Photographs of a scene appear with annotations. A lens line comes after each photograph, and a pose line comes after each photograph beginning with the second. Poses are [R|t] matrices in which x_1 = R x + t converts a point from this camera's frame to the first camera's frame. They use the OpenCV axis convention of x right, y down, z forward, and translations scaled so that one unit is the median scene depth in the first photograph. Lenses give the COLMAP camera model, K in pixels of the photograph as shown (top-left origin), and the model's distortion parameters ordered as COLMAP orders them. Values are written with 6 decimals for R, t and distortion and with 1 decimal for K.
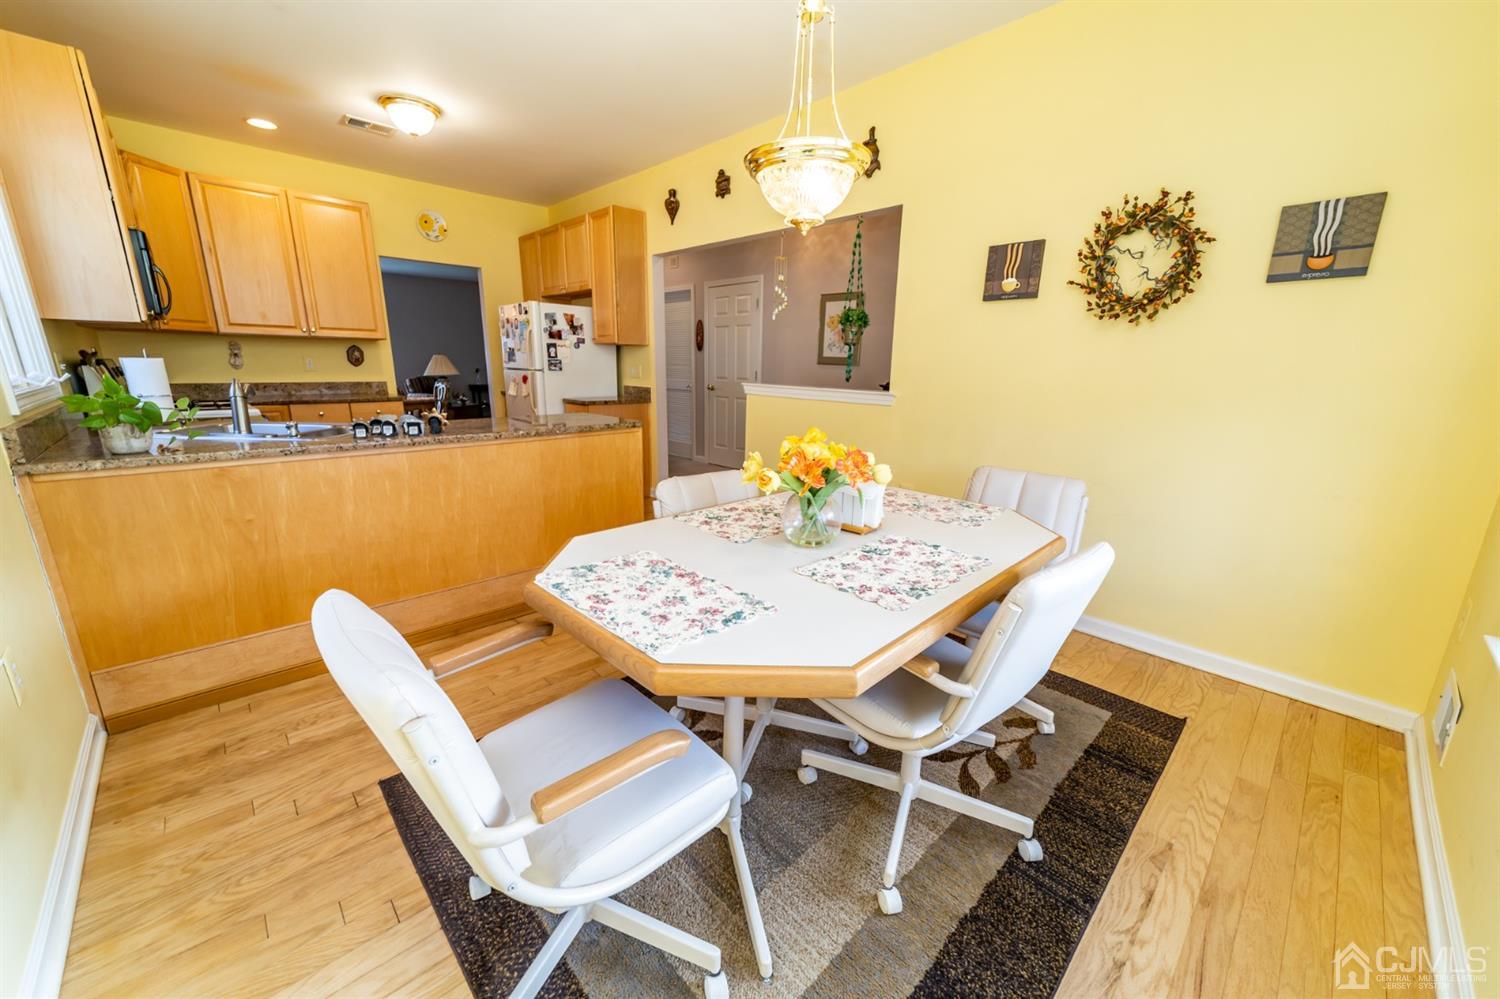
lens RADIAL K [[569.1, 0, 744.3], [0, 569.1, 506.1], [0, 0, 1]] dist [0.003101, 0.000747]
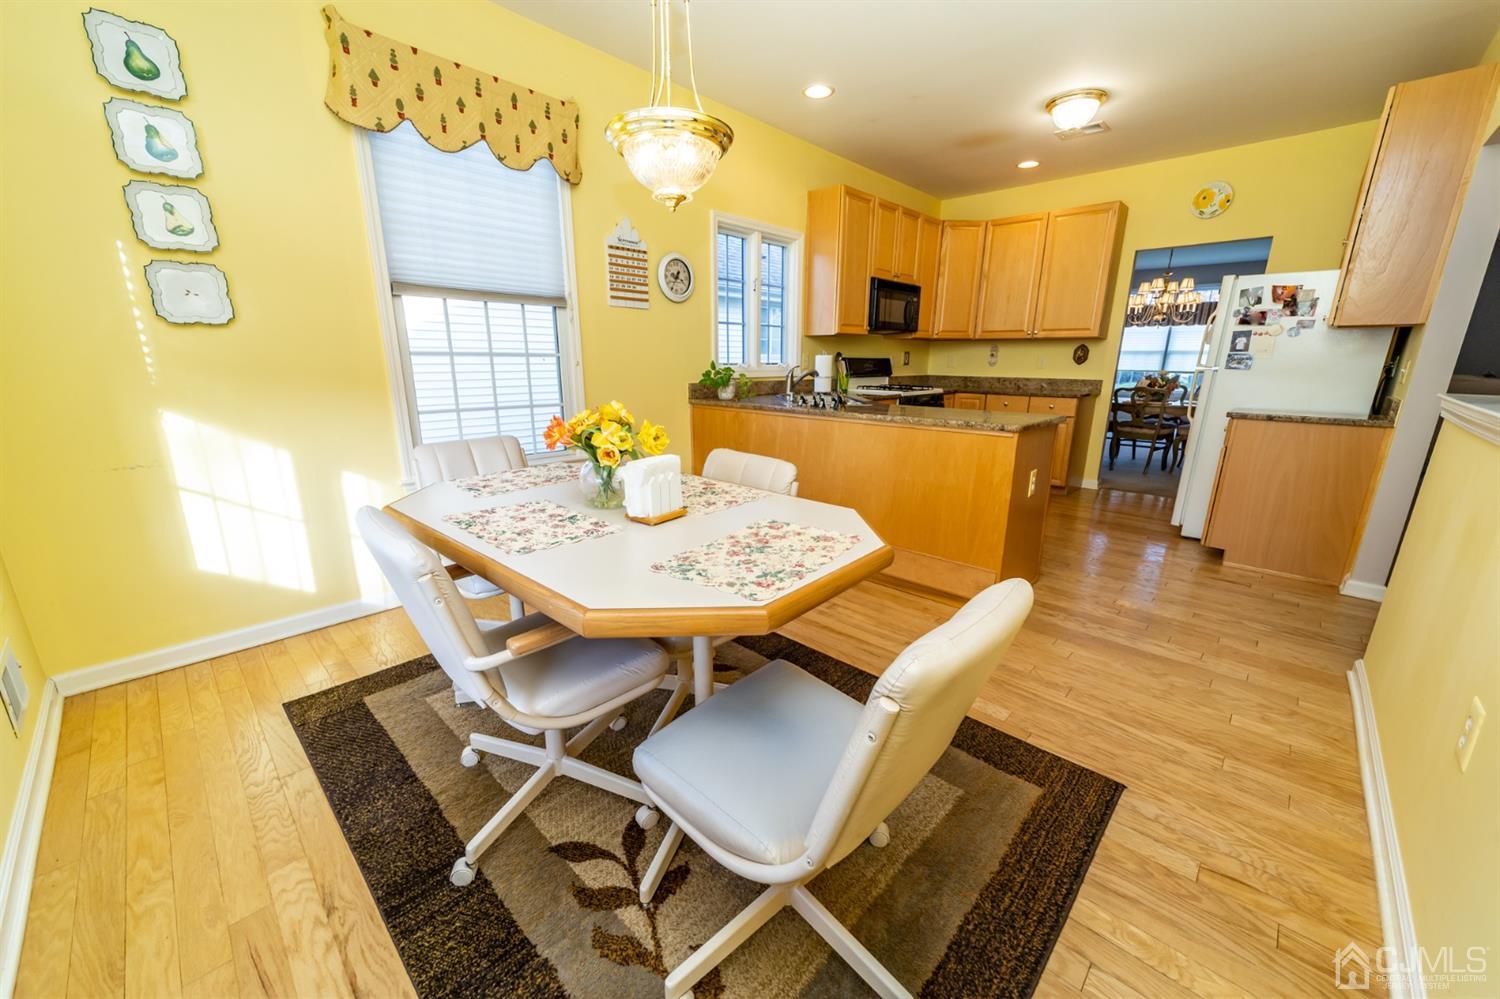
lens RADIAL K [[569.1, 0, 744.3], [0, 569.1, 506.1], [0, 0, 1]] dist [0.003101, 0.000747]
pose [[0.045608, 0.239451, -0.969837, 0.461885], [-0.251515, 0.942324, 0.220830, -0.093579], [0.966778, 0.233857, 0.103203, 0.439652]]
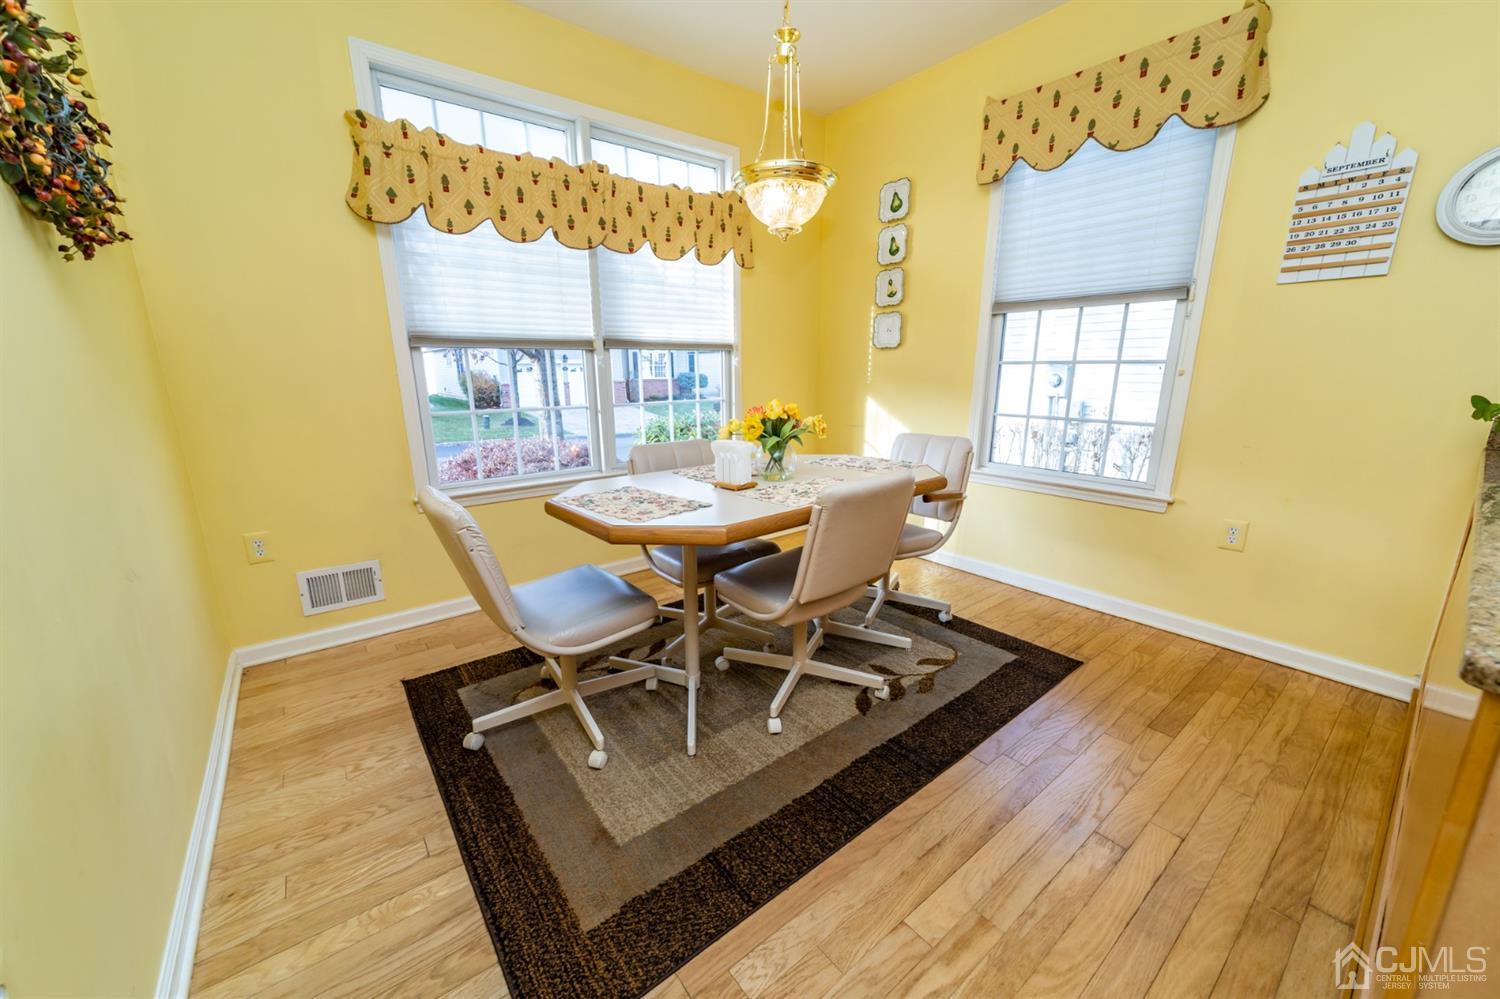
lens RADIAL K [[569.1, 0, 744.3], [0, 569.1, 506.1], [0, 0, 1]] dist [0.003101, 0.000747]
pose [[-0.994964, -0.032361, 0.094867, 0.022654], [0.016107, 0.882527, 0.469987, -0.211844], [-0.098932, 0.469148, -0.877561, 0.883984]]
